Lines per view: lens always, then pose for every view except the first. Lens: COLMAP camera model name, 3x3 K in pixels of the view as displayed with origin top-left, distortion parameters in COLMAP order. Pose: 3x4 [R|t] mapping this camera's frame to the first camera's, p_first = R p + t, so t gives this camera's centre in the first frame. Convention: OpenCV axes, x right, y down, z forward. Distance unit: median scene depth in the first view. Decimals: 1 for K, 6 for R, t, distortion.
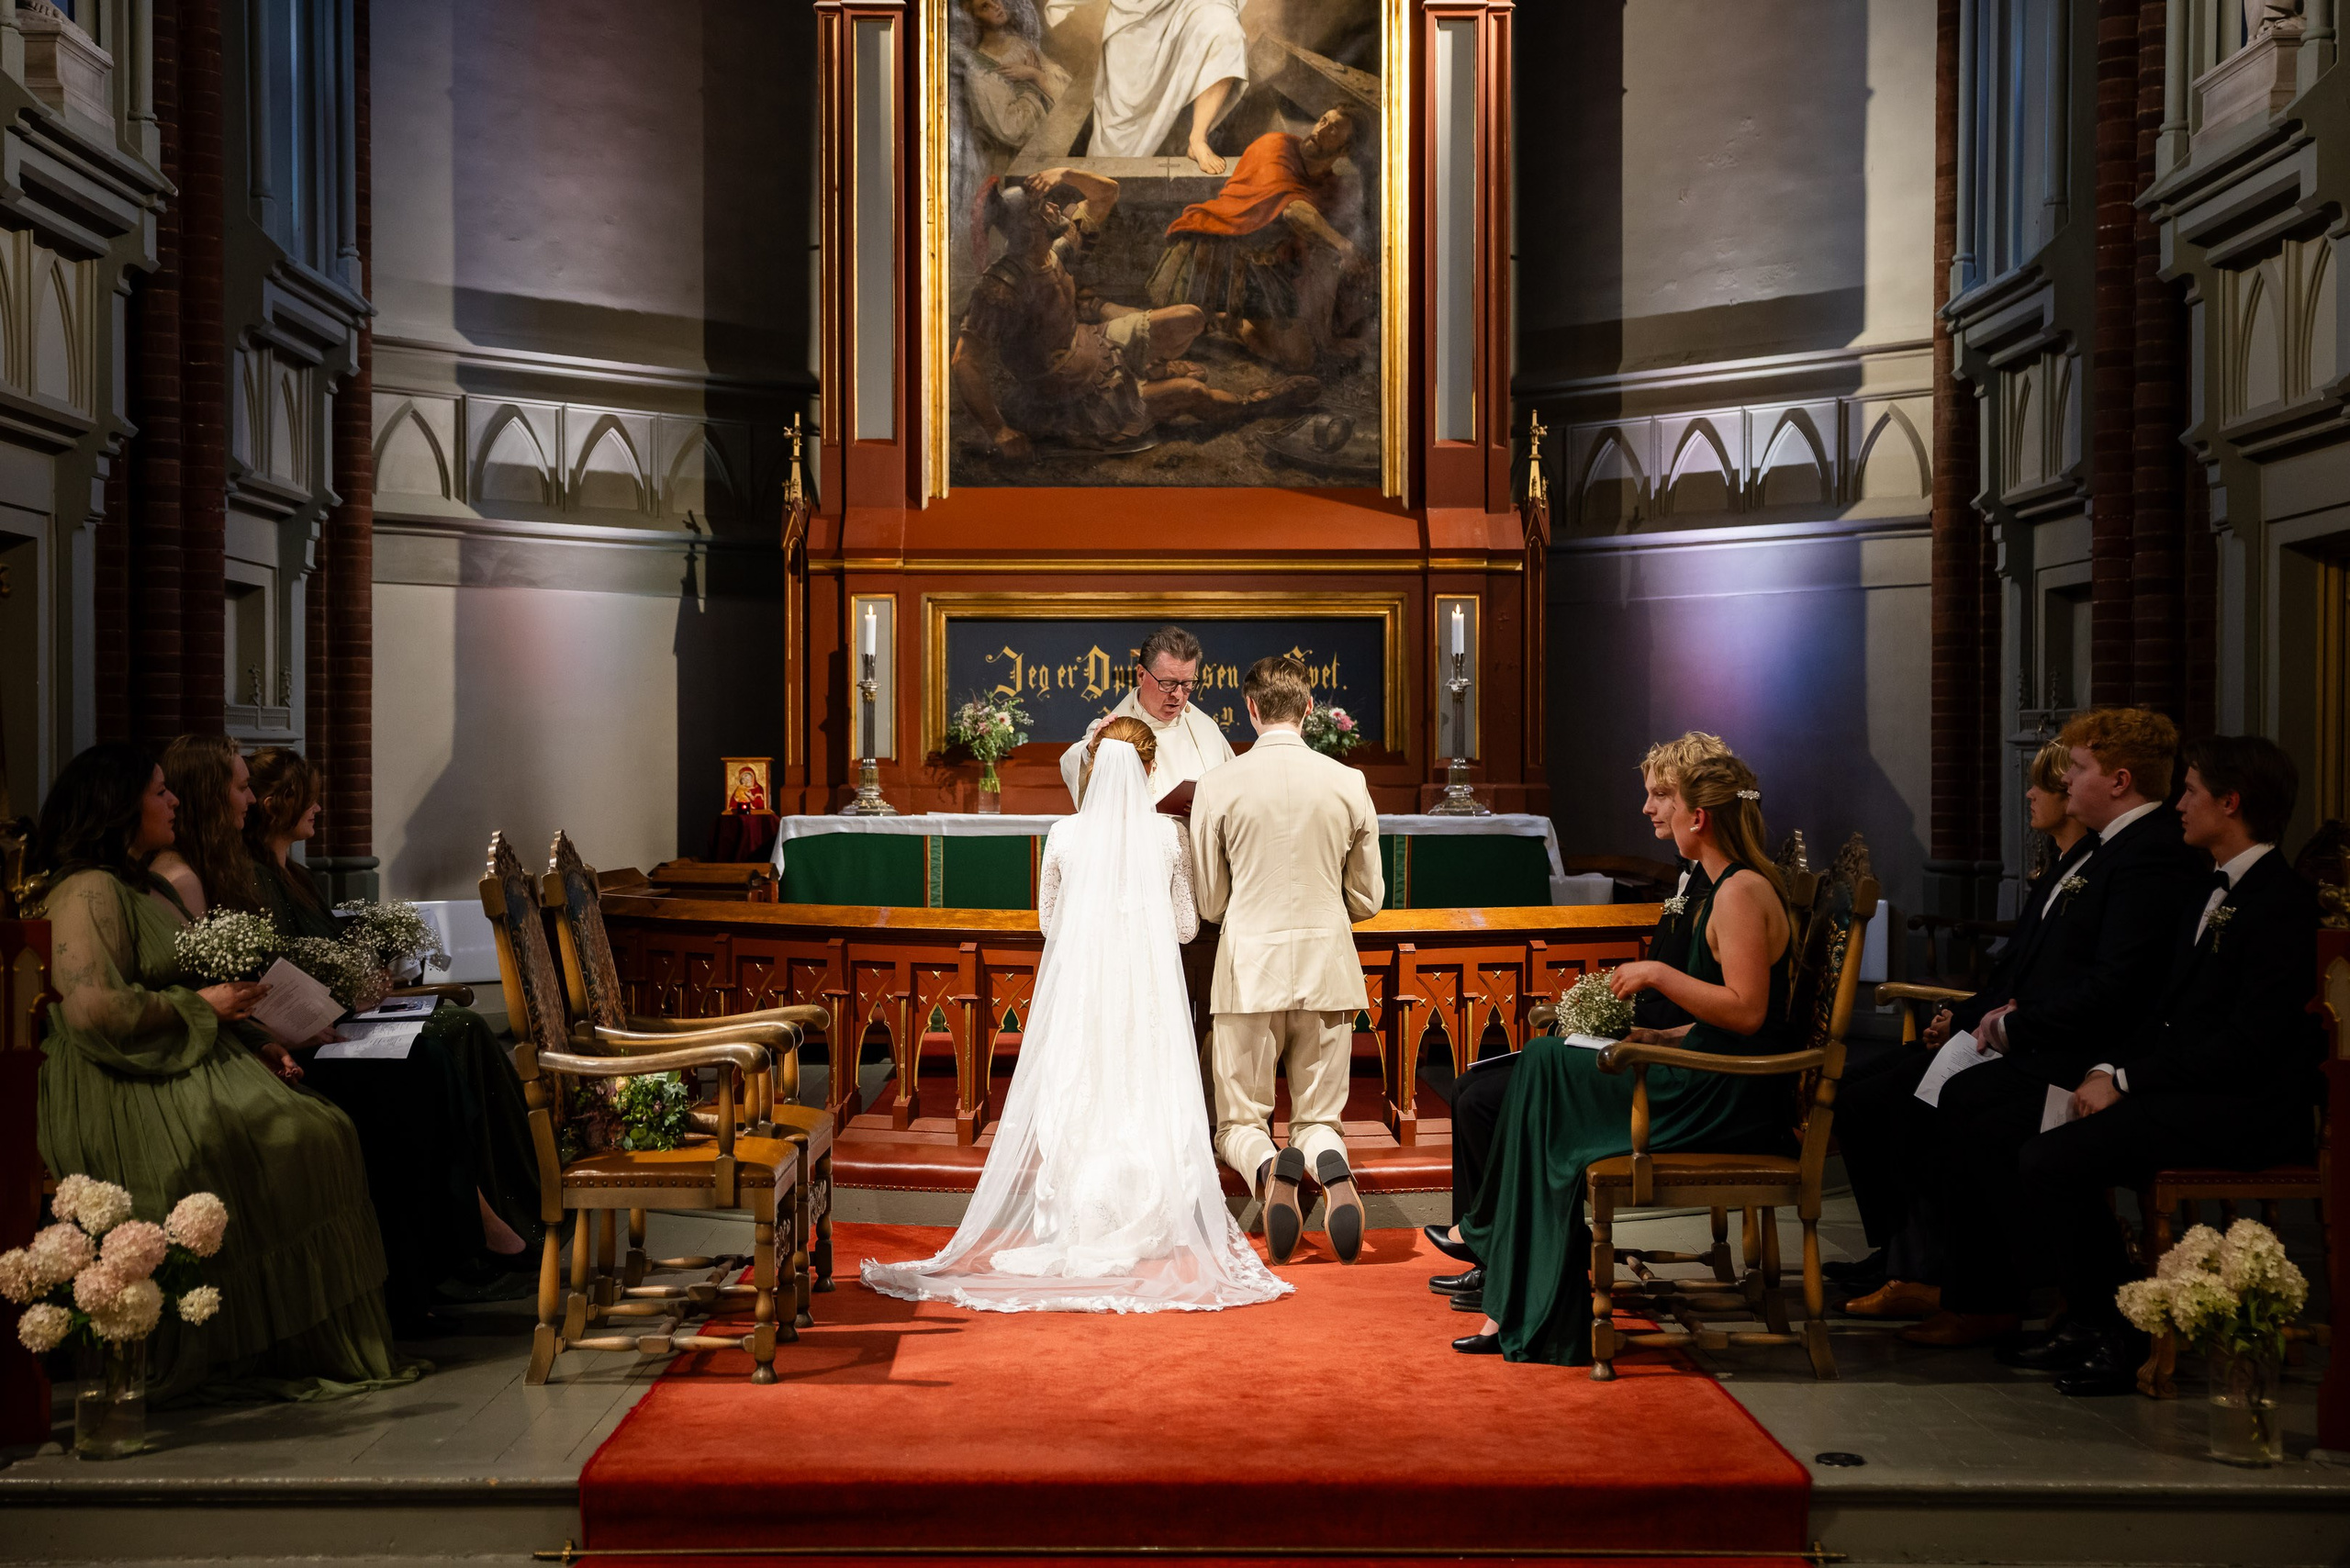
lens RADIAL K [[3175.0, 0, 1158.8], [0, 3175.0, 761.9], [0, 0, 1]] dist [0.121317, 0.000000]
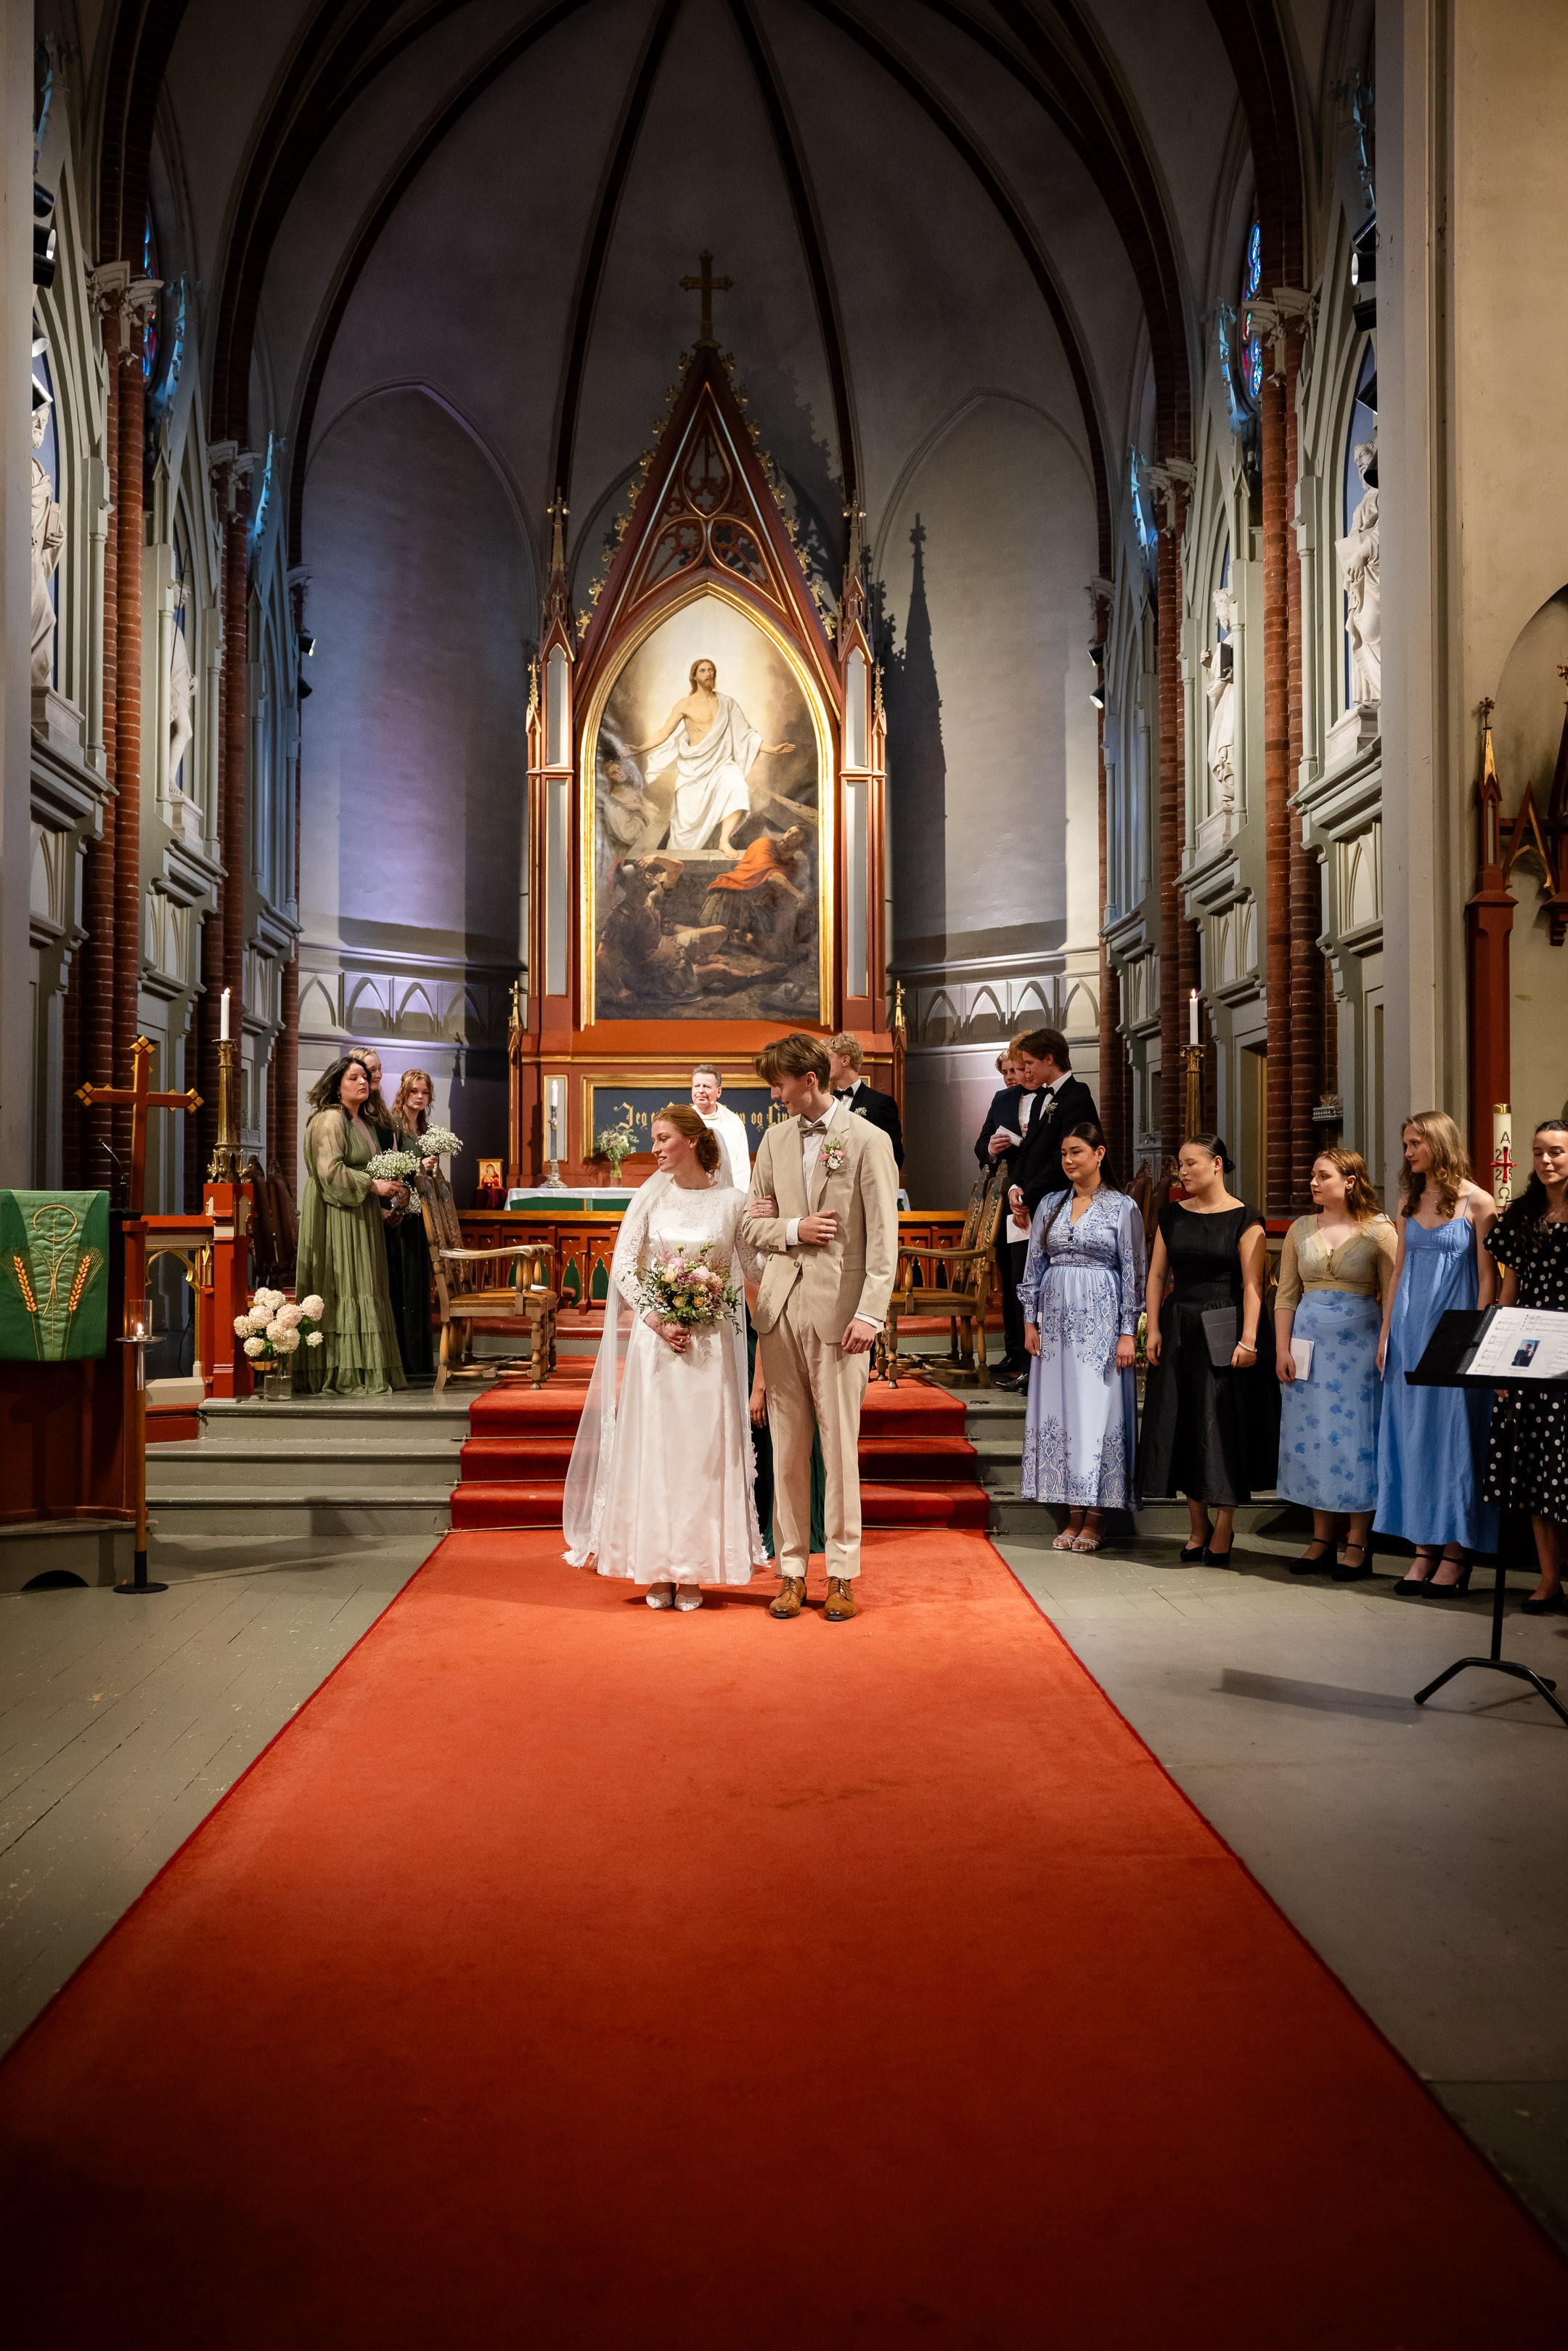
lens RADIAL K [[1998.1, 0, 762.7], [0, 1998.1, 1160.7], [0, 0, 1]] dist [-0.025326, 0.061028]
pose [[0.999566, 0.000085, 0.029442, -0.000016], [0.000555, 0.999764, -0.021728, 0.025215], [-0.029437, 0.021735, 0.999330, -0.208625]]
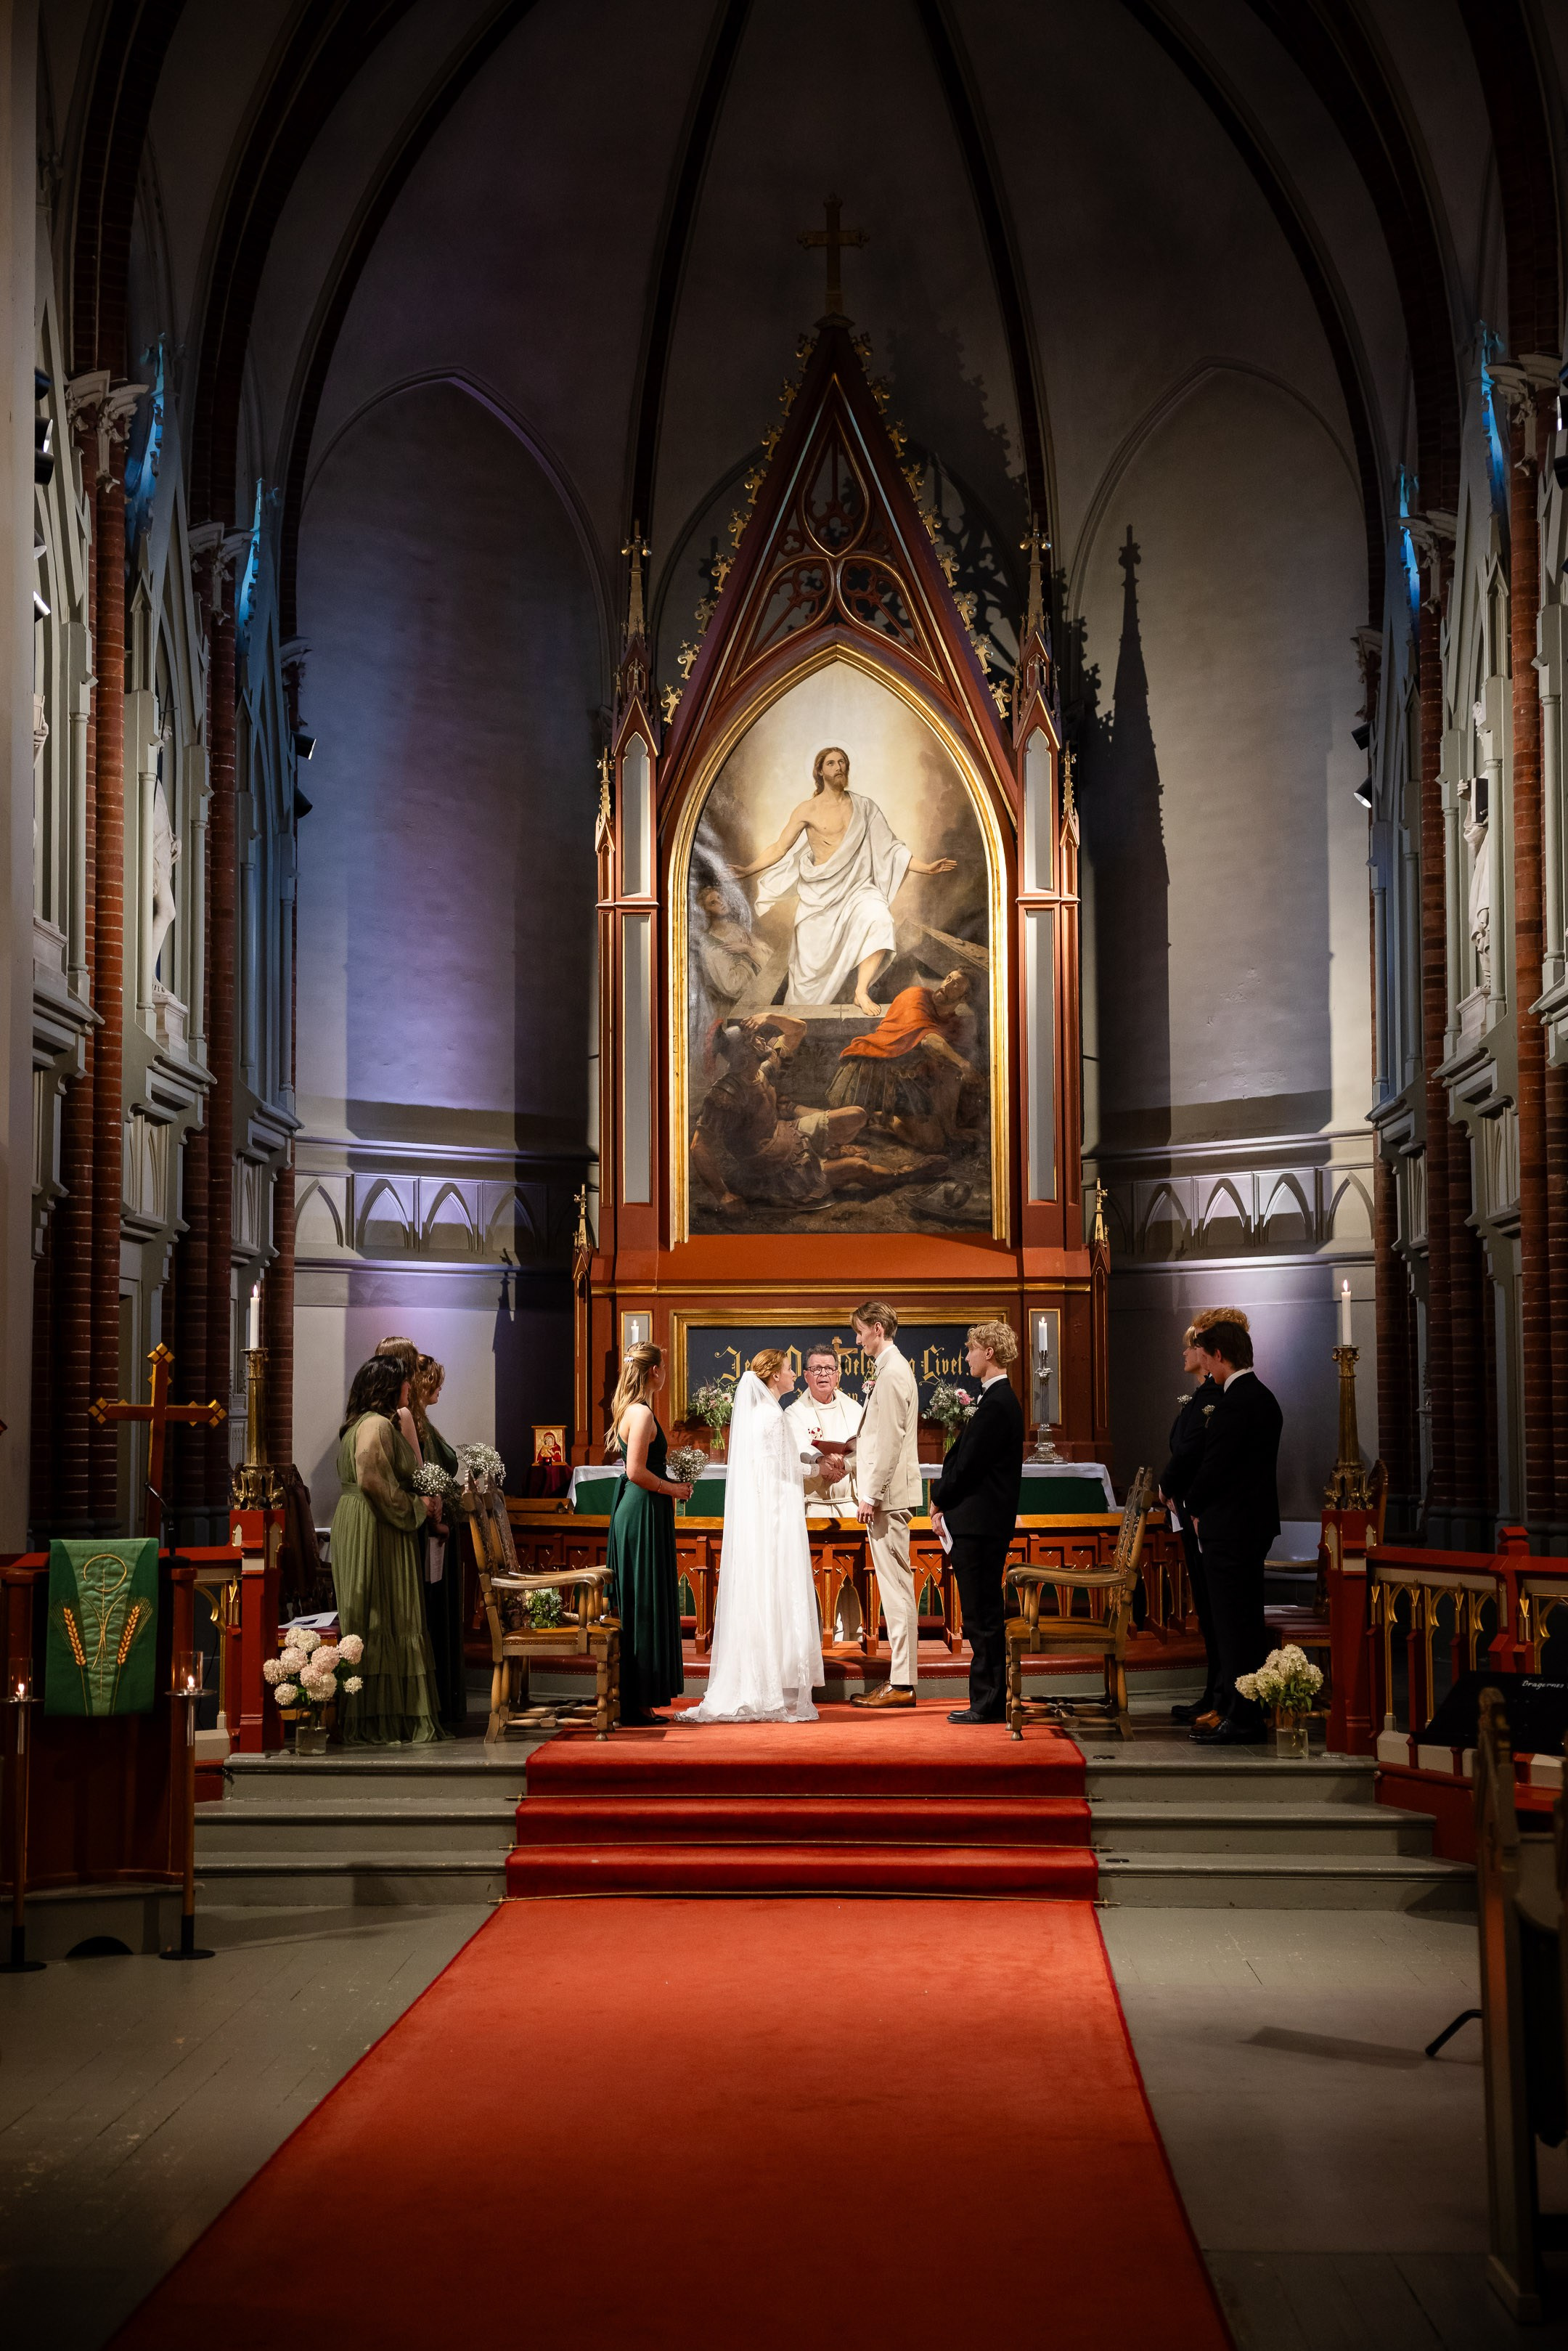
lens RADIAL K [[3357.9, 0, 790.7], [0, 3357.9, 1169.9], [0, 0, 1]] dist [0.148348, 0.000000]
pose [[0.999386, -0.007784, -0.034171, 0.031831], [0.005263, 0.997297, -0.073283, -0.004557], [0.034650, 0.073058, 0.996726, -0.507971]]
